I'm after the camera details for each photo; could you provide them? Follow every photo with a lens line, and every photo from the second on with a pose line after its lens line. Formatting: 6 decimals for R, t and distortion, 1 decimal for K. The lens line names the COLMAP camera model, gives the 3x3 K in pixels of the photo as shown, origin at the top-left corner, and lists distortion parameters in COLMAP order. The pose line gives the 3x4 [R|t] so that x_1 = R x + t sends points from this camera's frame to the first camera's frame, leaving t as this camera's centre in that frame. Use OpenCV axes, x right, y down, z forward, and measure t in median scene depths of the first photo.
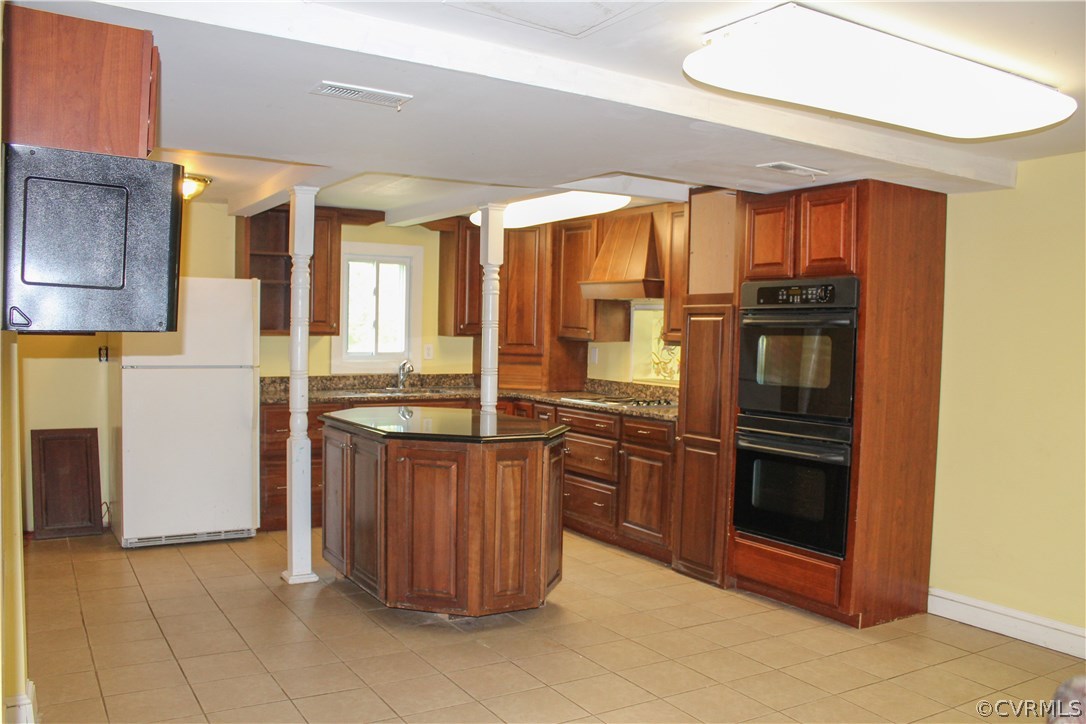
lens RADIAL K [[902.5, 0, 535.0], [0, 902.5, 371.0], [0, 0, 1]] dist [-0.161058, 0.142980]
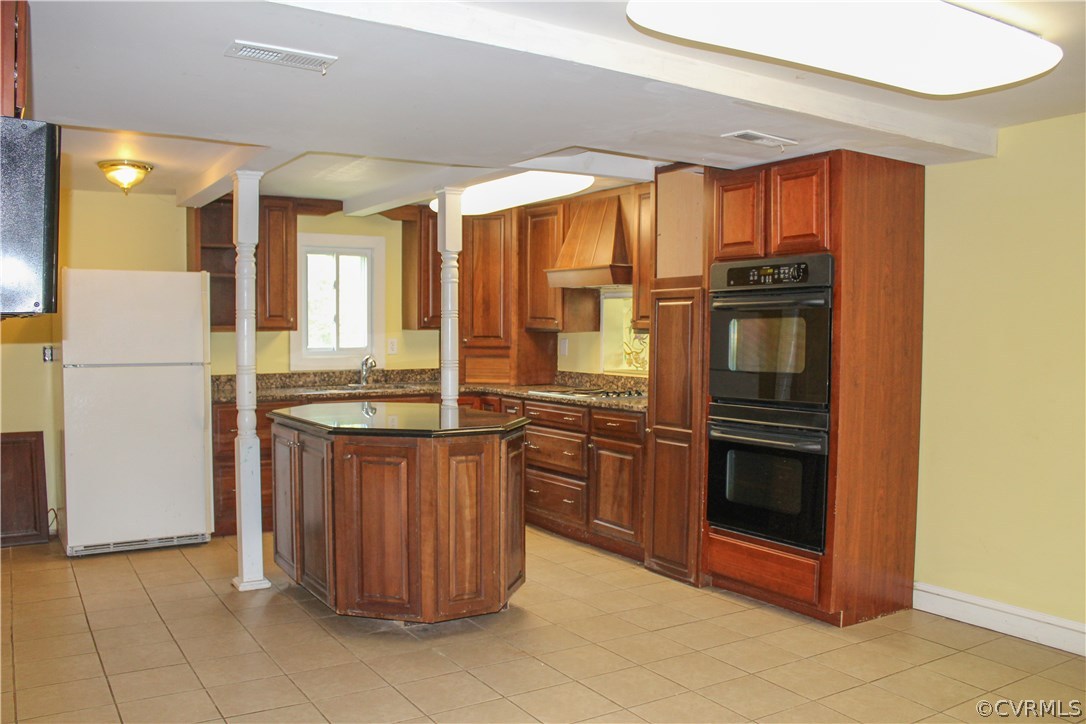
lens RADIAL K [[902.5, 0, 535.0], [0, 902.5, 371.0], [0, 0, 1]] dist [-0.161058, 0.142980]
pose [[0.999701, -0.018326, 0.016159, 0.026829], [0.018307, 0.999831, 0.001357, 0.009619], [-0.016182, -0.001060, 0.999869, 0.053024]]
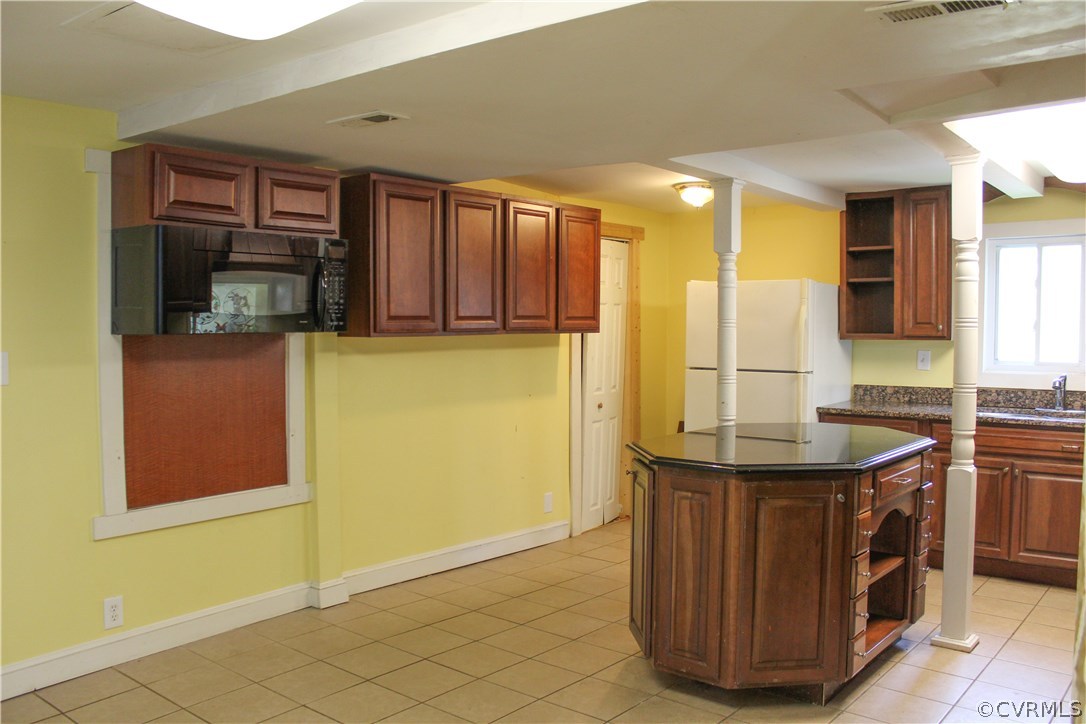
lens RADIAL K [[902.5, 0, 535.0], [0, 902.5, 371.0], [0, 0, 1]] dist [-0.161058, 0.142980]
pose [[0.332700, 0.026574, -0.942658, 0.559995], [-0.034253, 0.999284, 0.016081, -0.014240], [0.942410, 0.026939, 0.333372, 0.491870]]
